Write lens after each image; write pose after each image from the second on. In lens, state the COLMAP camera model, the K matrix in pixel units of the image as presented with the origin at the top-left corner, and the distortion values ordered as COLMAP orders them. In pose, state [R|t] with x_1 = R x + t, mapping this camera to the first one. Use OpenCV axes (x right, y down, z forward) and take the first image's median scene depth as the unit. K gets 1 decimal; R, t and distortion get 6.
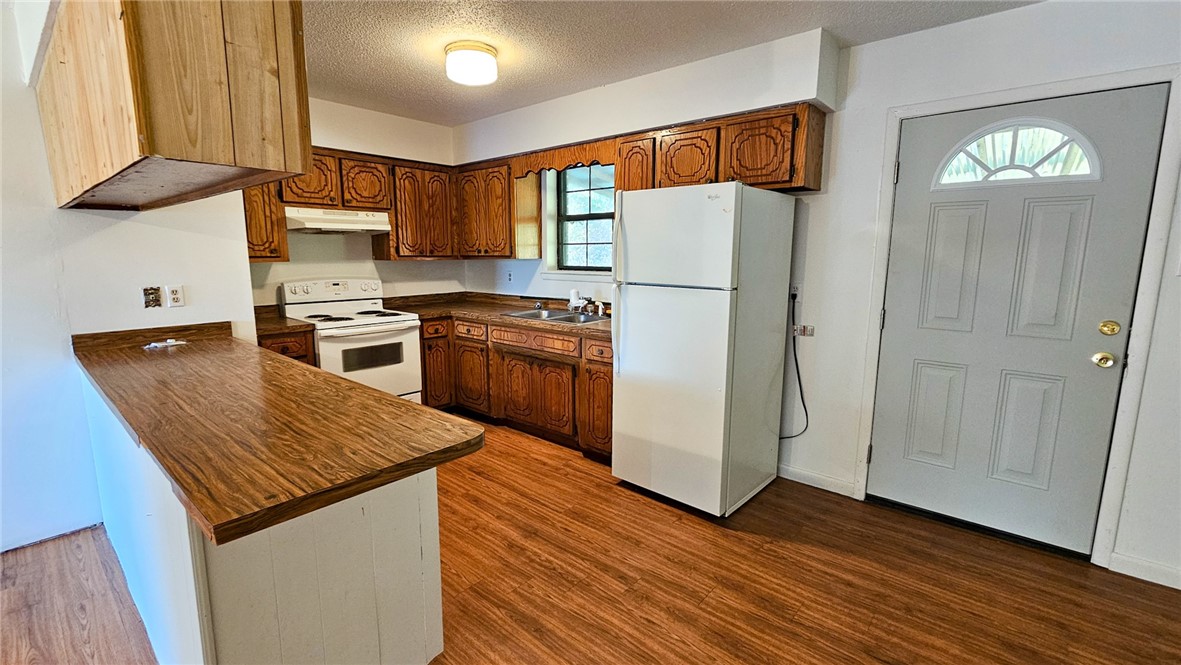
lens RADIAL K [[509.6, 0, 583.6], [0, 509.6, 333.5], [0, 0, 1]] dist [0.004206, 0.001086]
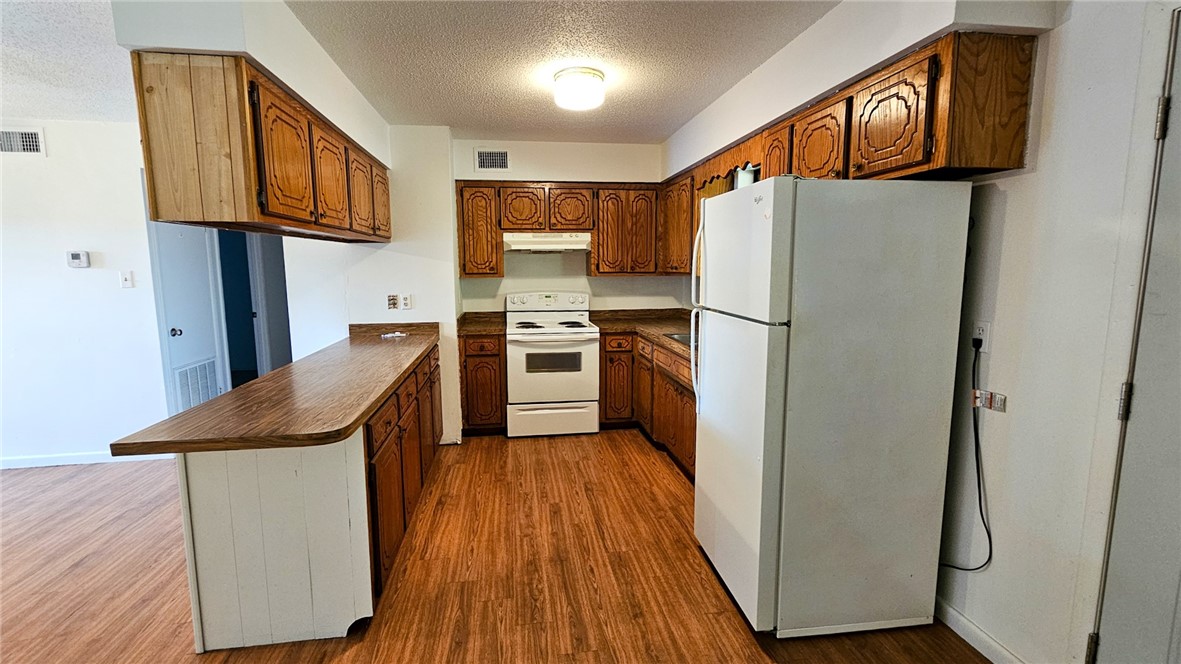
lens RADIAL K [[521.6, 0, 590.2], [0, 521.6, 332.1], [0, 0, 1]] dist [0.000348, 0.000035]
pose [[0.755127, 0.078754, -0.650831, 0.466223], [-0.097275, 0.995229, 0.007565, -0.044745], [0.648322, 0.057597, 0.759185, 0.216720]]
